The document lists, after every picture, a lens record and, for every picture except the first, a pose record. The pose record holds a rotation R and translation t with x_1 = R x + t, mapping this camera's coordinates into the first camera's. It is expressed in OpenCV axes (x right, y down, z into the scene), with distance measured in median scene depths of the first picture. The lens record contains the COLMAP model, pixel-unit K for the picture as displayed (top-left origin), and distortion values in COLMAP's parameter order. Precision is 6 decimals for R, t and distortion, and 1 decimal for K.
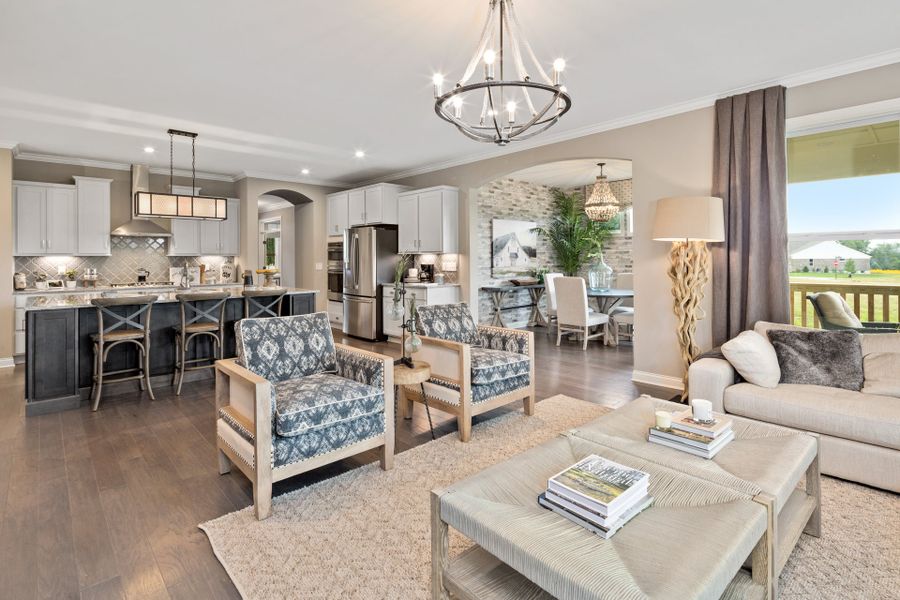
lens RADIAL K [[450.9, 0, 456.9], [0, 450.9, 253.0], [0, 0, 1]] dist [0.001389, -0.002758]
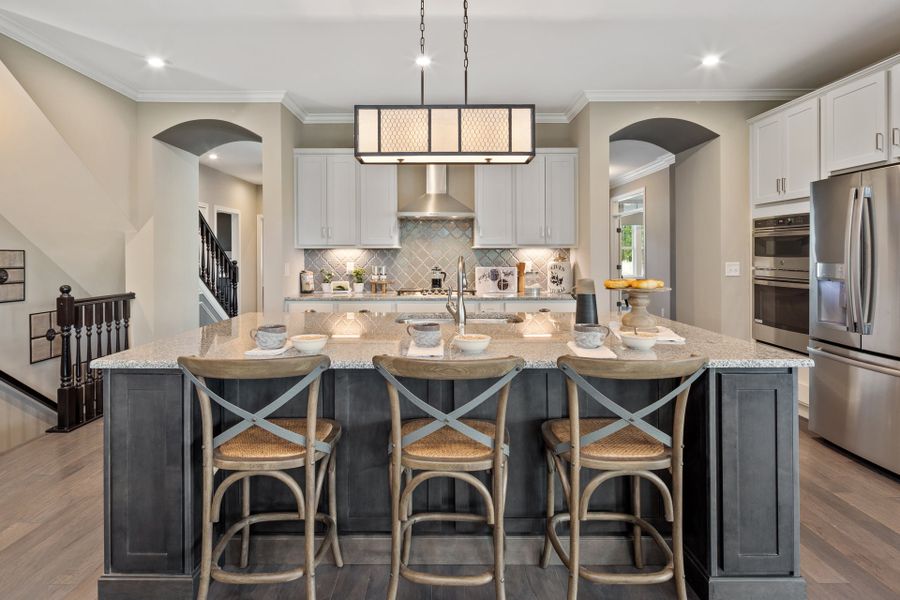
lens RADIAL K [[483.7, 0, 436.0], [0, 483.7, 257.4], [0, 0, 1]] dist [0.007792, 0.000123]
pose [[0.725166, 0.007801, -0.688530, -0.206488], [0.005586, 0.999836, 0.017211, 0.007246], [0.688551, -0.016326, 0.725004, 0.469617]]
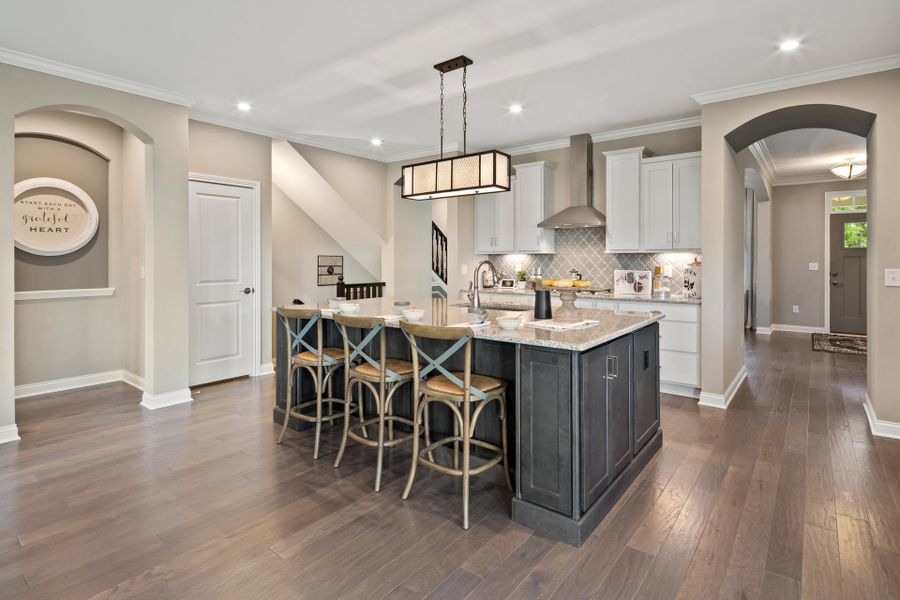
lens RADIAL K [[450.9, 0, 462.7], [0, 450.9, 261.6], [0, 0, 1]] dist [0.001389, -0.002758]
pose [[0.162693, 0.011590, -0.986609, 0.027221], [0.009602, 0.999865, 0.013329, 0.007862], [0.986630, -0.011642, 0.162559, 0.658972]]
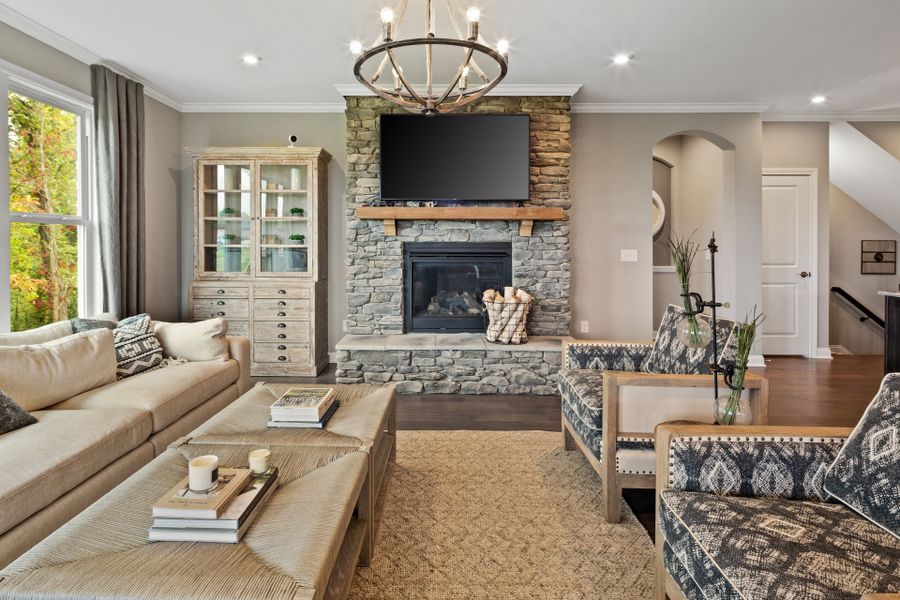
lens RADIAL K [[450.9, 0, 428.2], [0, 450.9, 254.1], [0, 0, 1]] dist [0.001389, -0.002758]
pose [[-0.688148, 0.019266, -0.725315, 0.233369], [0.012275, 0.999813, 0.014911, 0.007855], [0.725467, 0.001358, -0.688256, 0.501386]]
